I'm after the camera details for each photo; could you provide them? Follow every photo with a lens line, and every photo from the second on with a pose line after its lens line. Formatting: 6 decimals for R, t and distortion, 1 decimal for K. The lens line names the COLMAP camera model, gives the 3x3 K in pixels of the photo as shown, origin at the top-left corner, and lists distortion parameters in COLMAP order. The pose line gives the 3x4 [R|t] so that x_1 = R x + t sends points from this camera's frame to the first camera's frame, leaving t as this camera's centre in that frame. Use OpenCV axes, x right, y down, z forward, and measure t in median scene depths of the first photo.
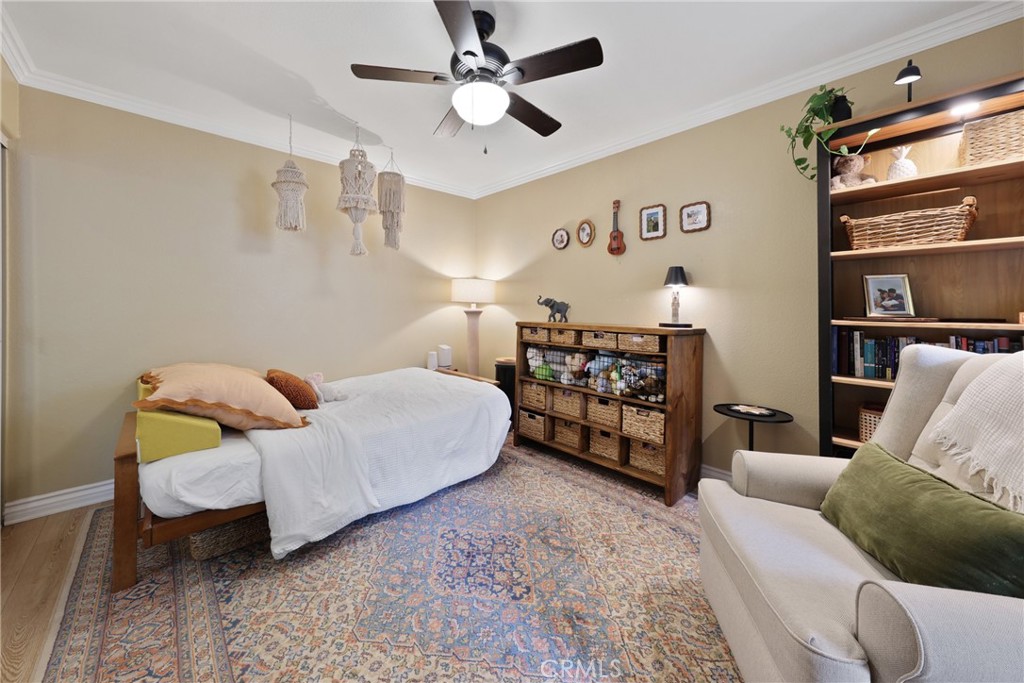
lens RADIAL K [[367.4, 0, 513.7], [0, 367.4, 309.0], [0, 0, 1]] dist [-0.002187, -0.000267]
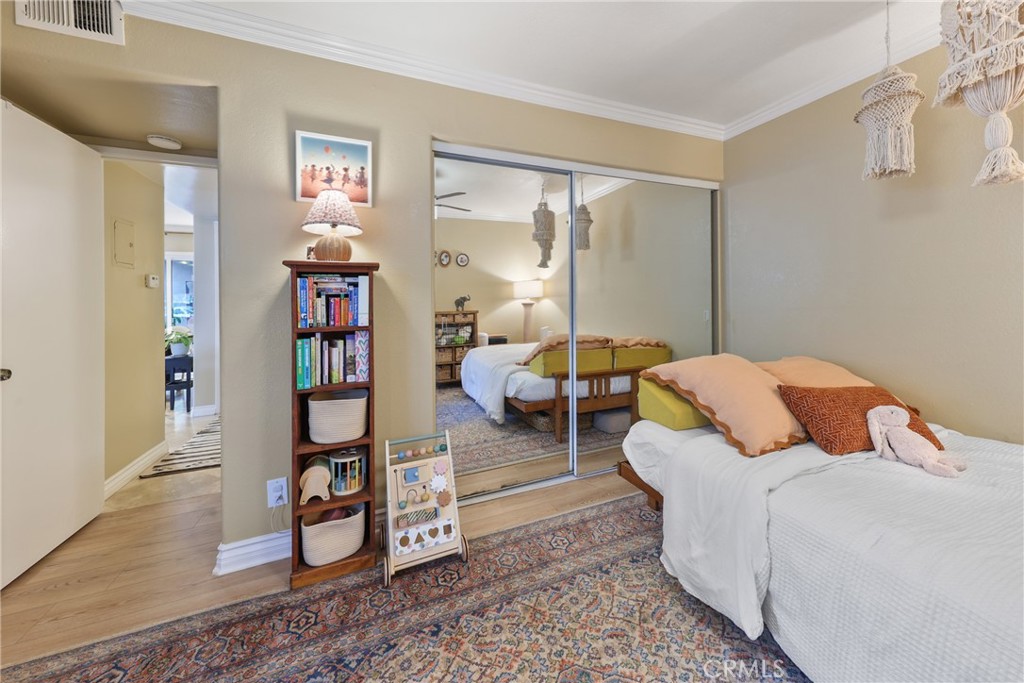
lens RADIAL K [[367.4, 0, 516.3], [0, 367.4, 300.5], [0, 0, 1]] dist [-0.002187, -0.000267]
pose [[-0.354825, 0.008545, -0.934894, 0.403498], [0.006634, 0.999956, 0.006622, -0.014468], [0.934909, -0.003852, -0.354866, 1.095115]]
